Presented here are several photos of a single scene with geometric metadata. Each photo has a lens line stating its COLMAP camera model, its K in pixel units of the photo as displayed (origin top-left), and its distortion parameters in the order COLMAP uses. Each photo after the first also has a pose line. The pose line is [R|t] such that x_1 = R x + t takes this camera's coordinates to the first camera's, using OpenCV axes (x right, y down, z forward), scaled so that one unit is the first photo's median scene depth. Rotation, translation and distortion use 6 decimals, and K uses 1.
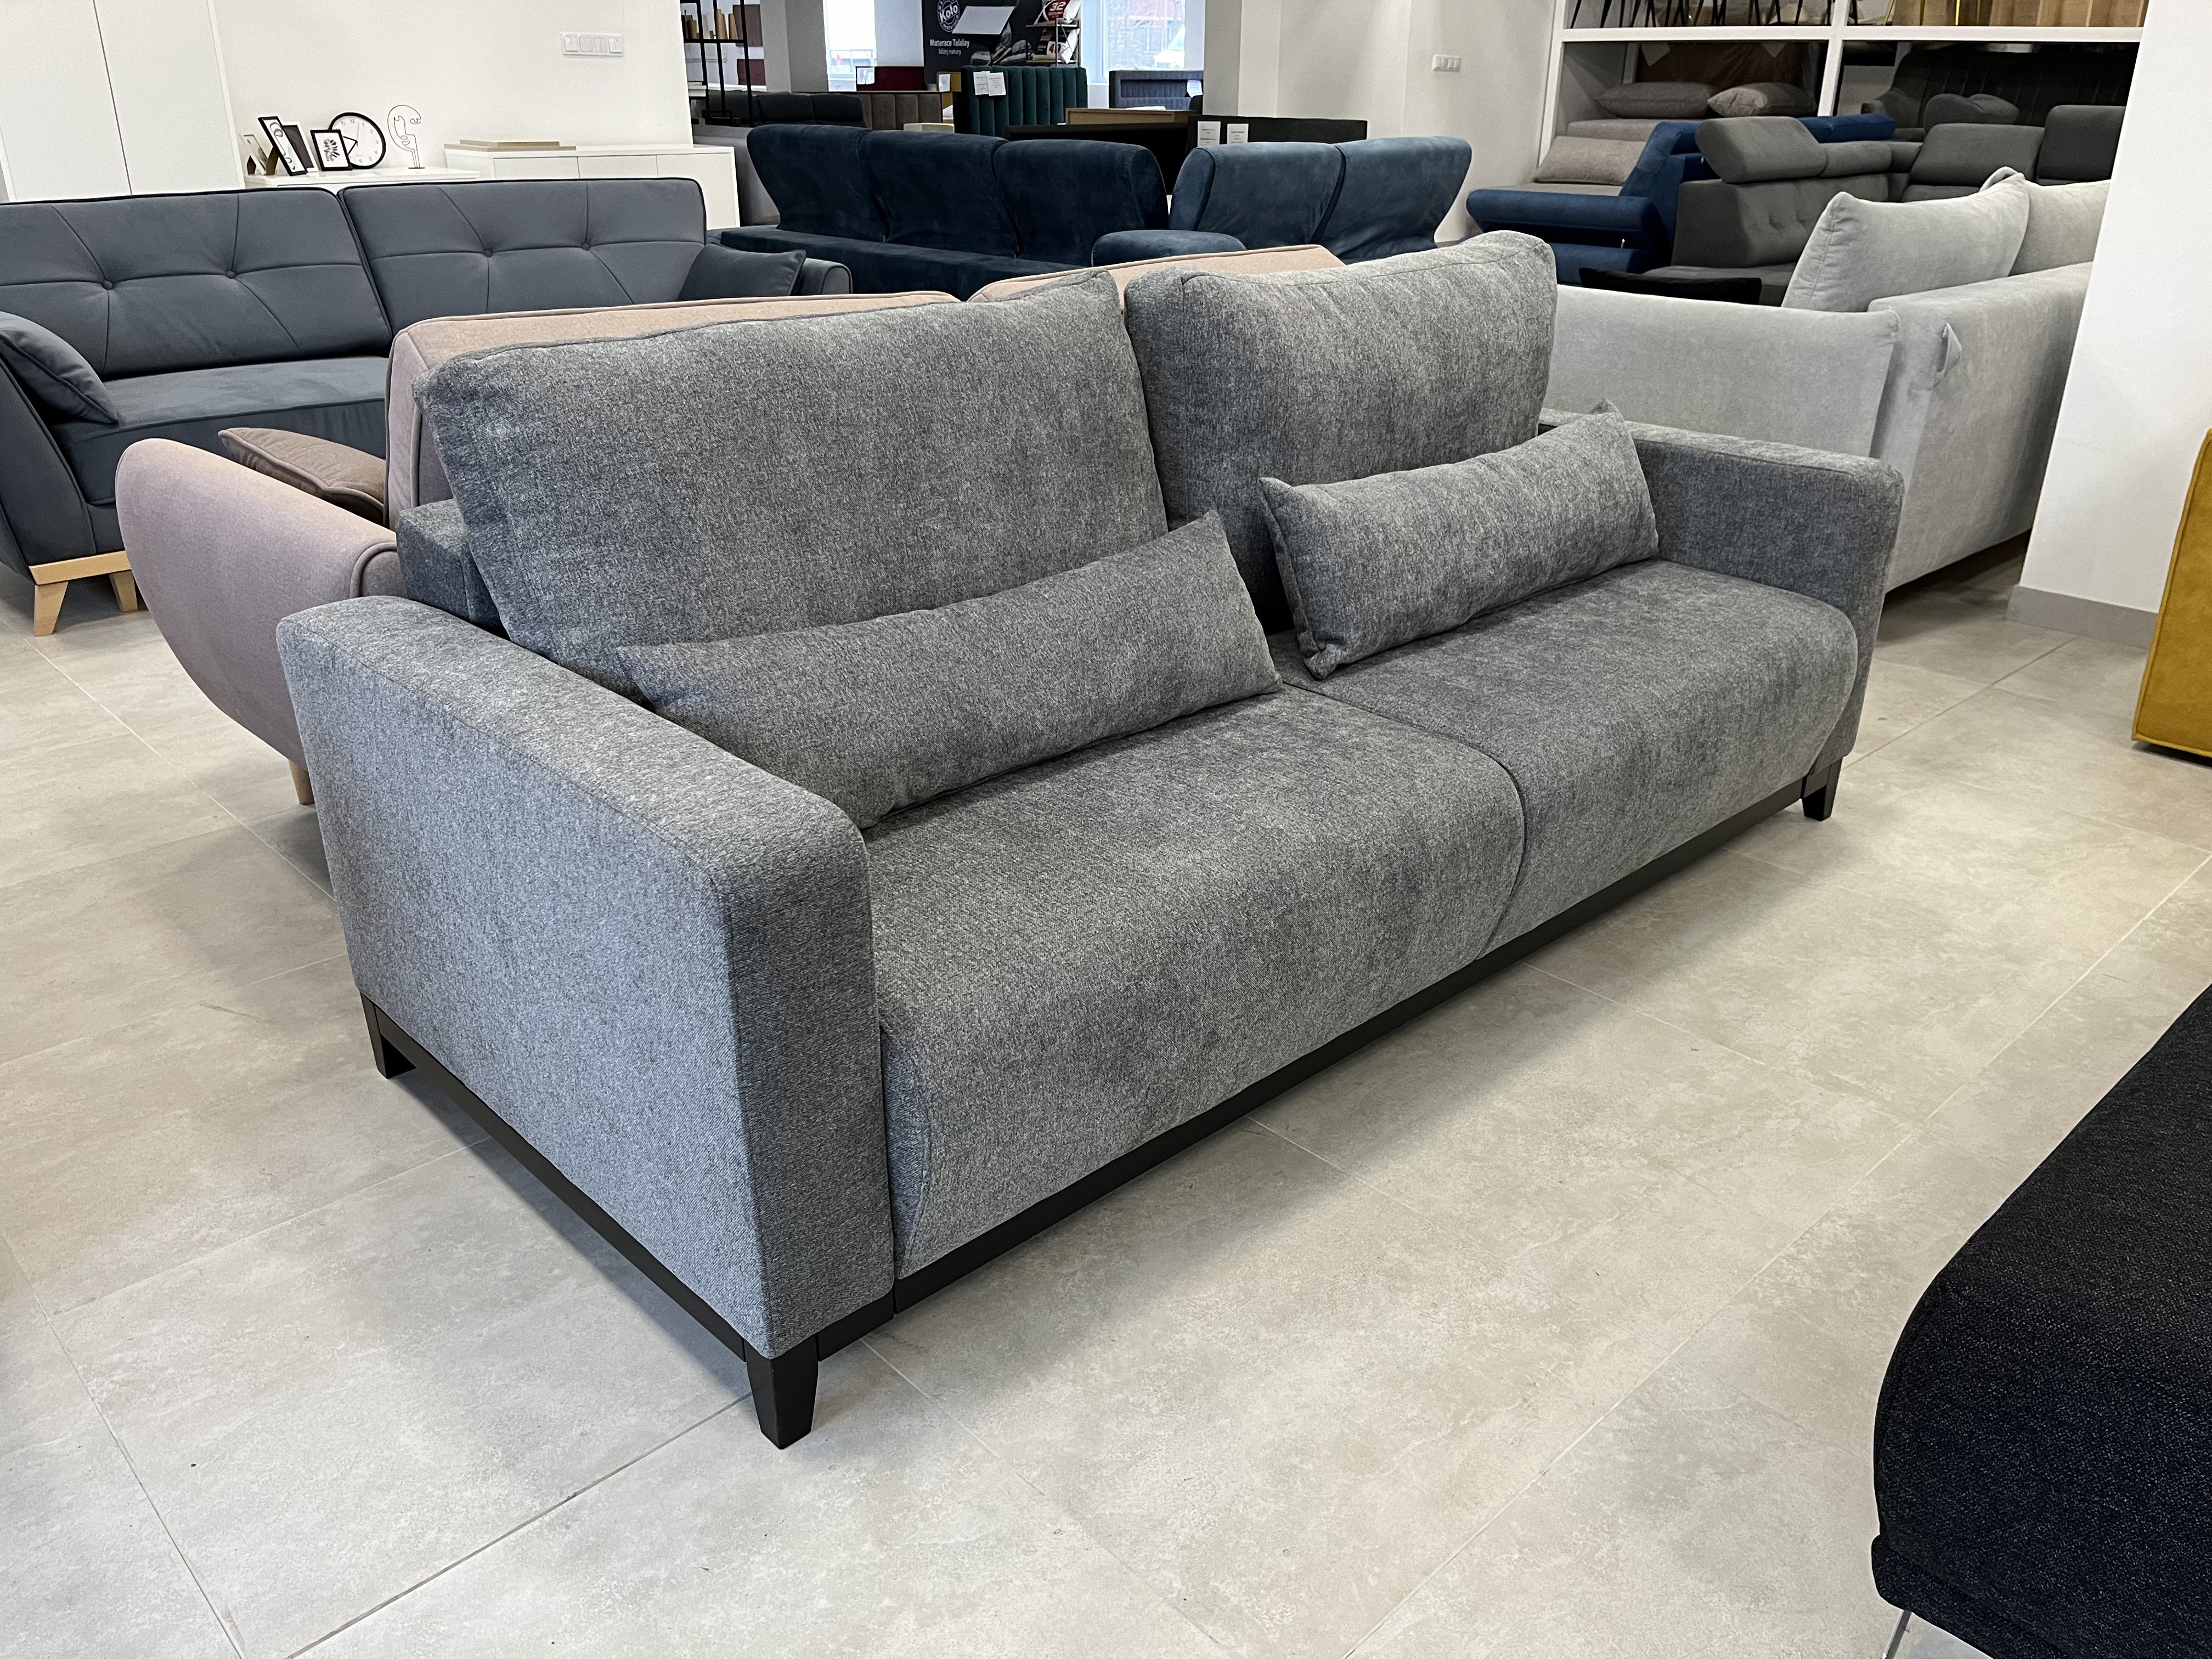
lens RADIAL K [[1712.3, 0, 1111.8], [0, 1712.3, 812.0], [0, 0, 1]] dist [0.075442, -0.110644]
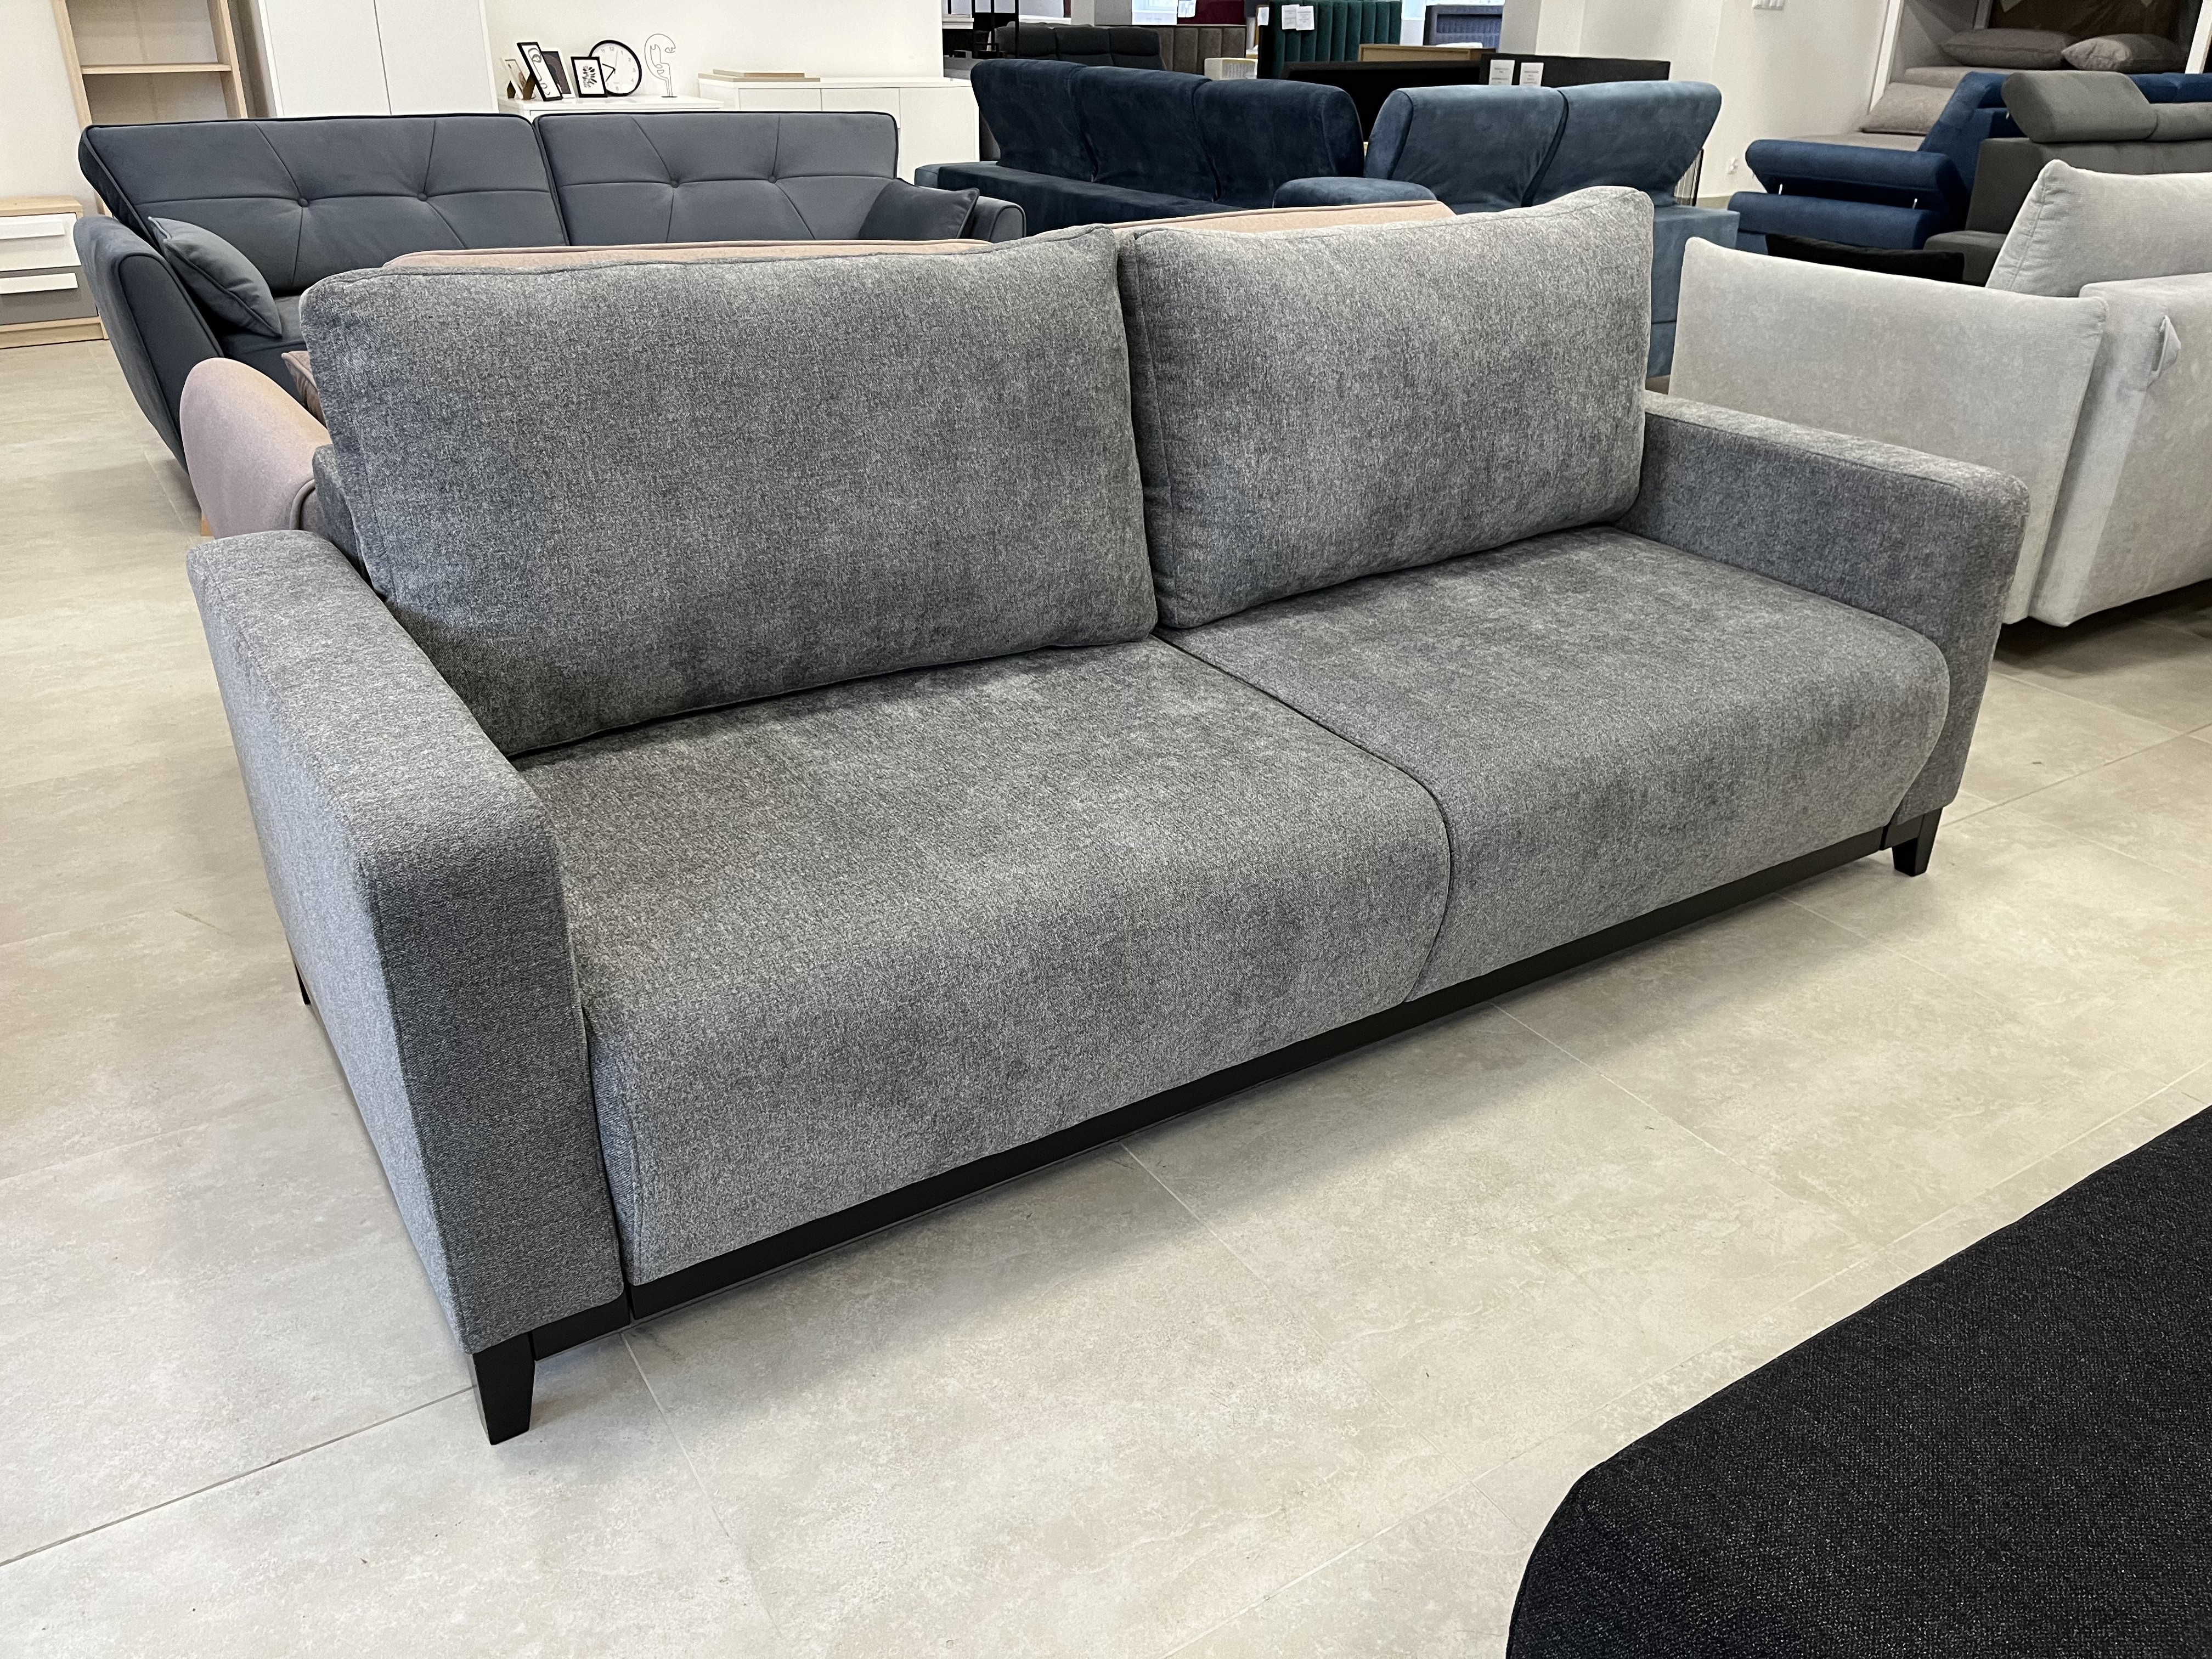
lens RADIAL K [[1712.6, 0, 1106.0], [0, 1712.6, 801.8], [0, 0, 1]] dist [0.083068, -0.125419]
pose [[0.981865, 0.088322, -0.167750, 0.196641], [-0.083771, 0.995904, 0.034027, -0.037035], [0.170068, -0.019357, 0.985242, 0.075533]]
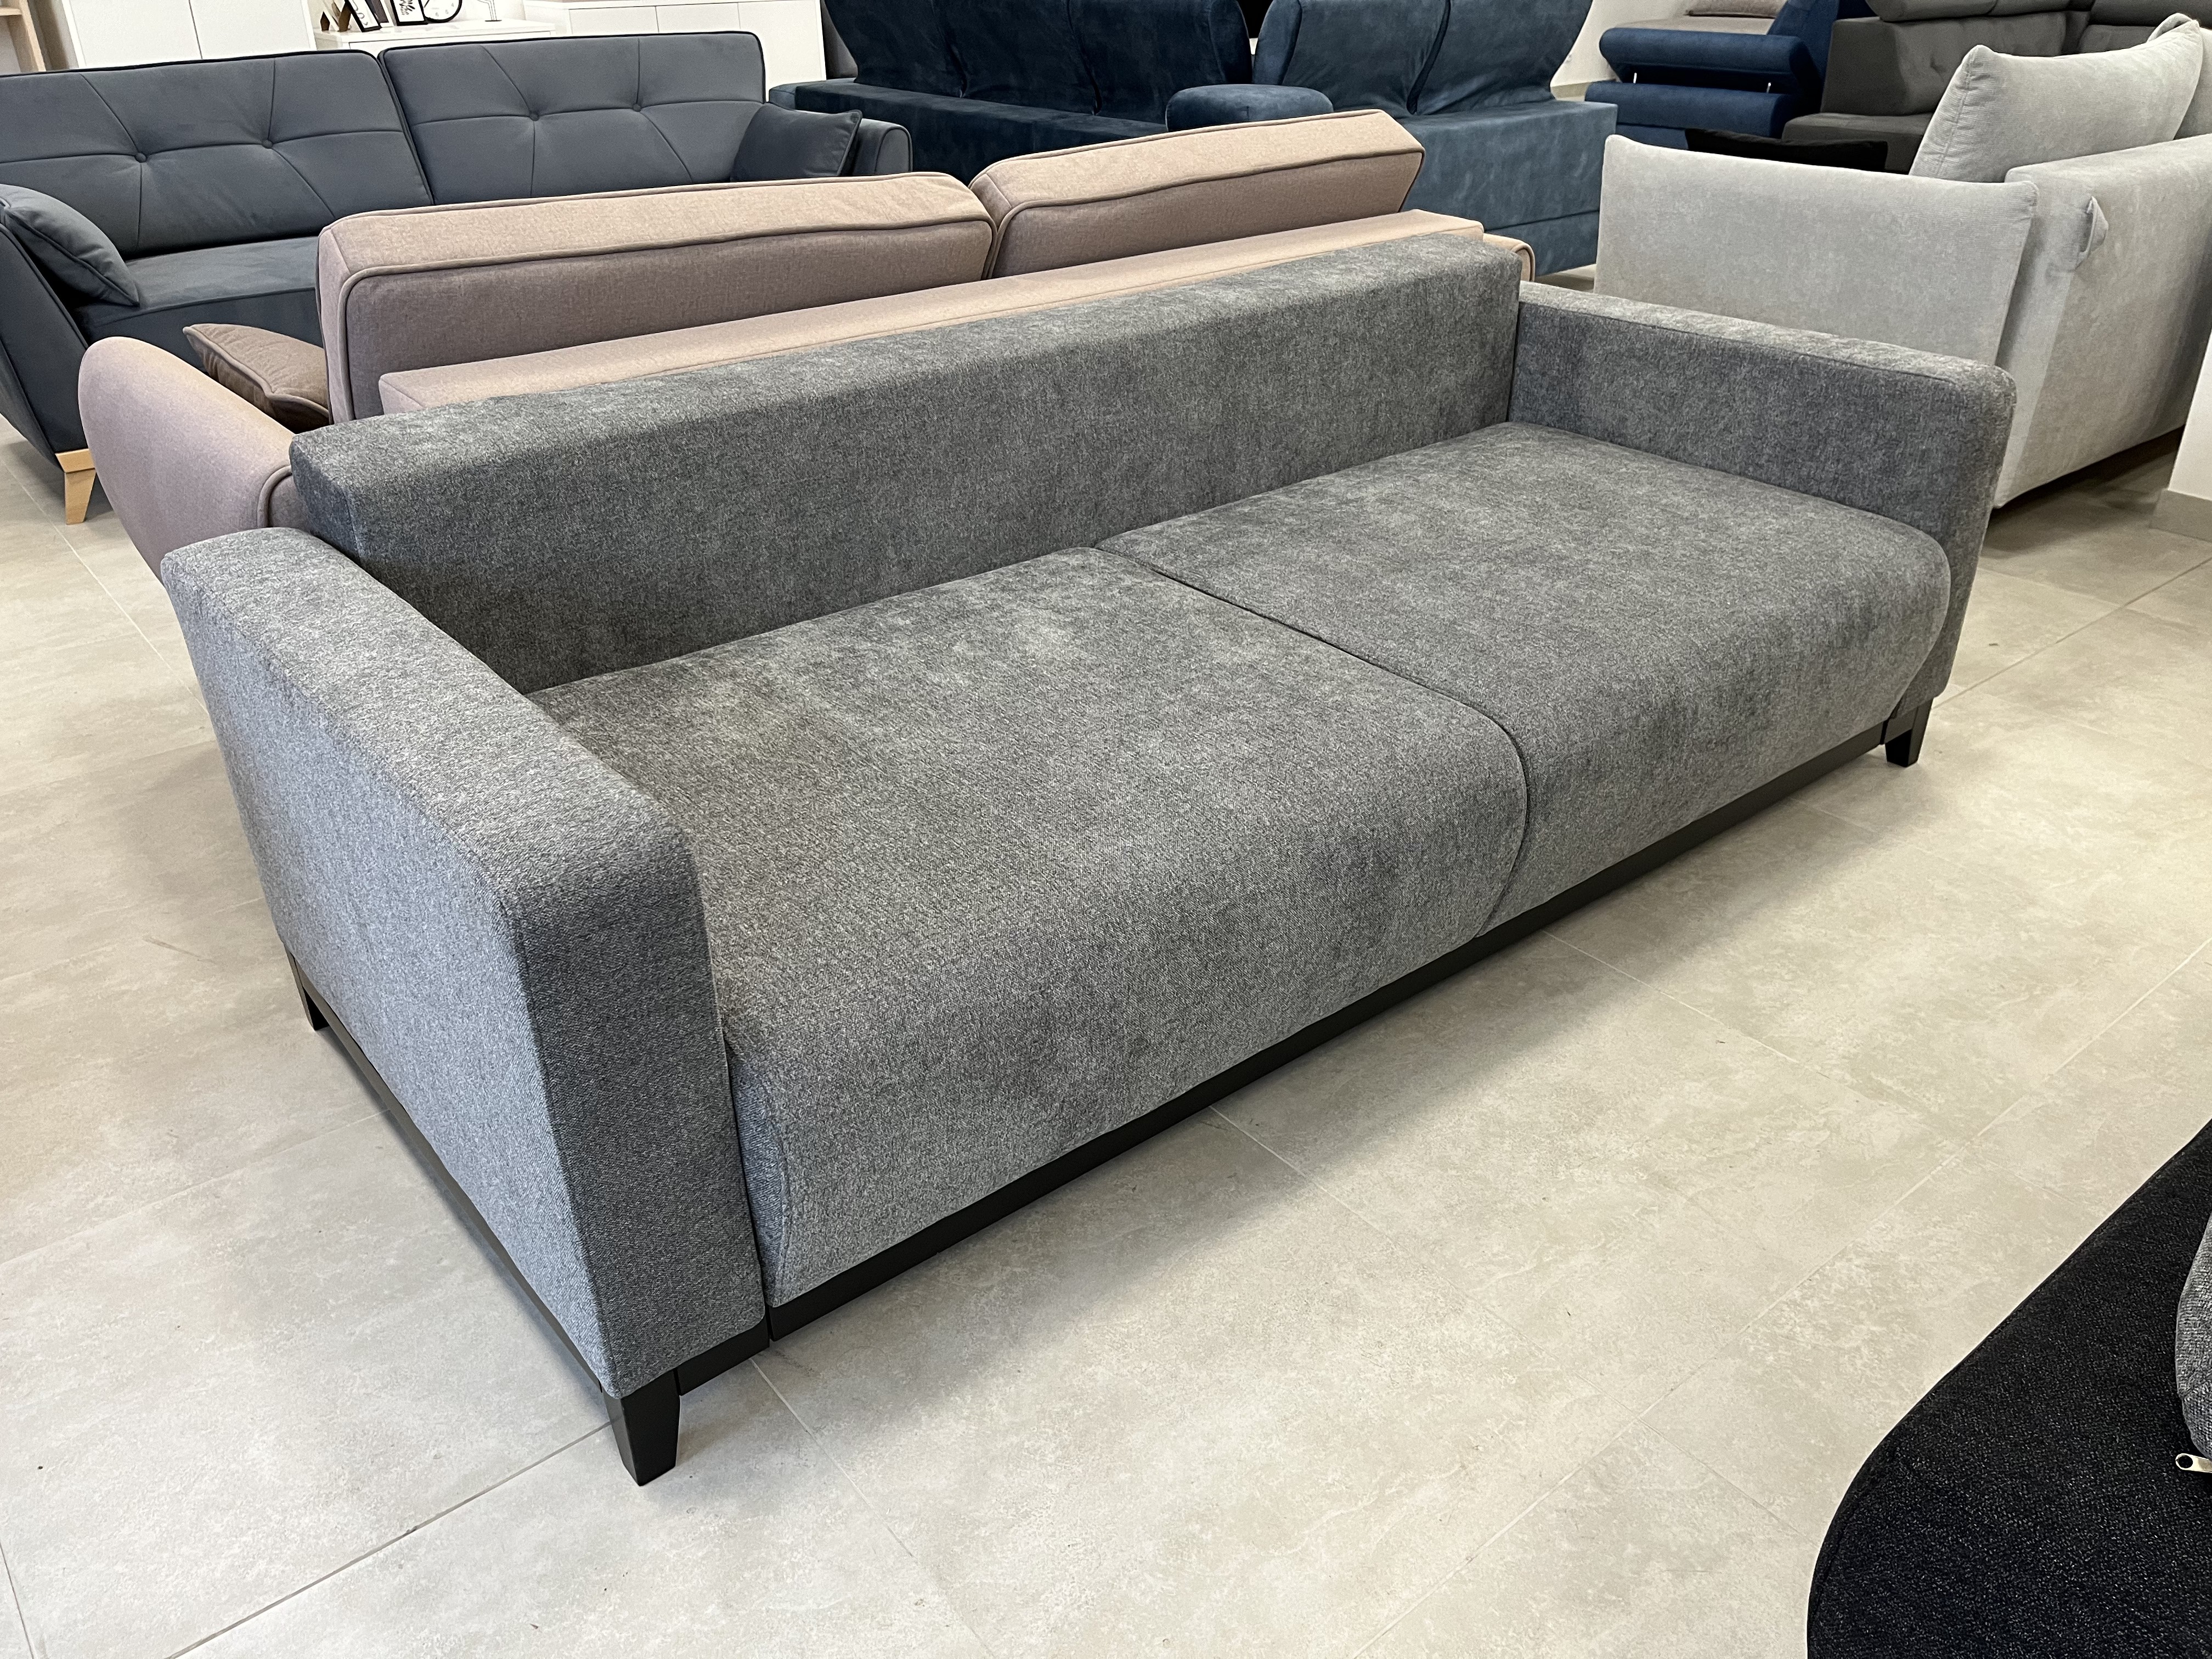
lens RADIAL K [[1712.6, 0, 1109.6], [0, 1712.6, 801.5], [0, 0, 1]] dist [0.083593, -0.125214]
pose [[0.996781, 0.022884, -0.076842, 0.086447], [-0.016978, 0.996914, 0.076646, -0.051049], [0.078359, -0.075094, 0.994093, 0.087893]]
